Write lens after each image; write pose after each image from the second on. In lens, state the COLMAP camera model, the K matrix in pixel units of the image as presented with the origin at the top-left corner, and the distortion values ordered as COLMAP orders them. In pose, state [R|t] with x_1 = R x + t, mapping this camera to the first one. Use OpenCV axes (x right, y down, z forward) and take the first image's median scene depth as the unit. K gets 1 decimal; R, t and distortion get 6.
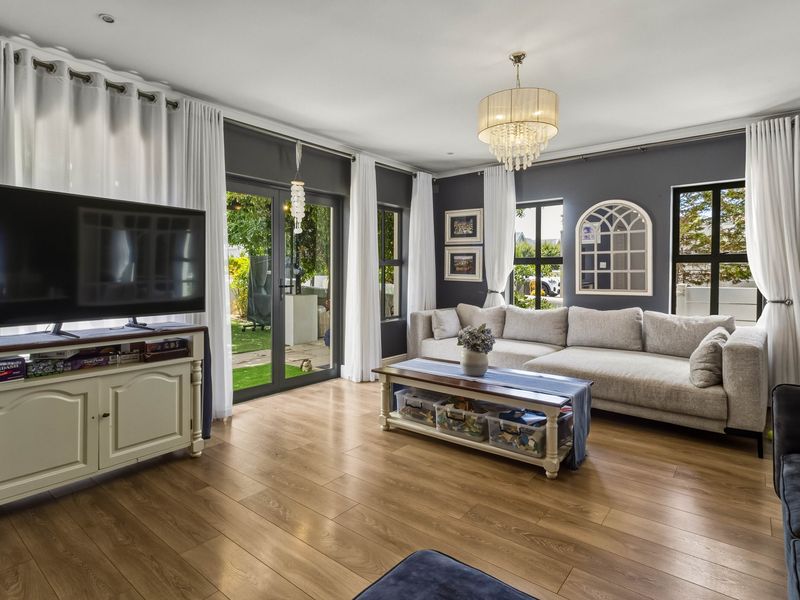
lens RADIAL K [[434.3, 0, 392.4], [0, 434.3, 278.5], [0, 0, 1]] dist [0.001695, 0.000869]
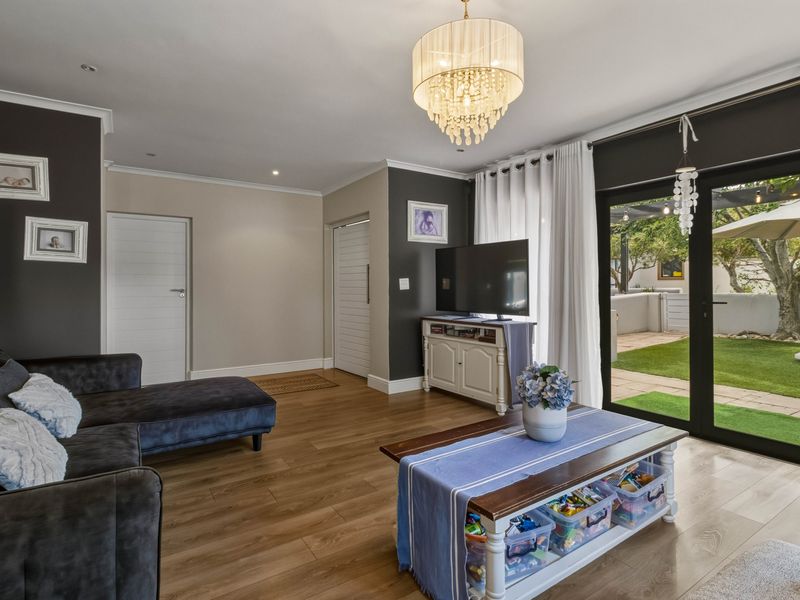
lens RADIAL K [[434.3, 0, 392.4], [0, 434.3, 278.5], [0, 0, 1]] dist [0.001695, 0.000869]
pose [[-0.312974, -0.024604, -0.949443, 0.416098], [-0.011110, 0.999691, -0.022244, -0.000521], [0.949697, 0.003587, -0.313151, 0.457755]]
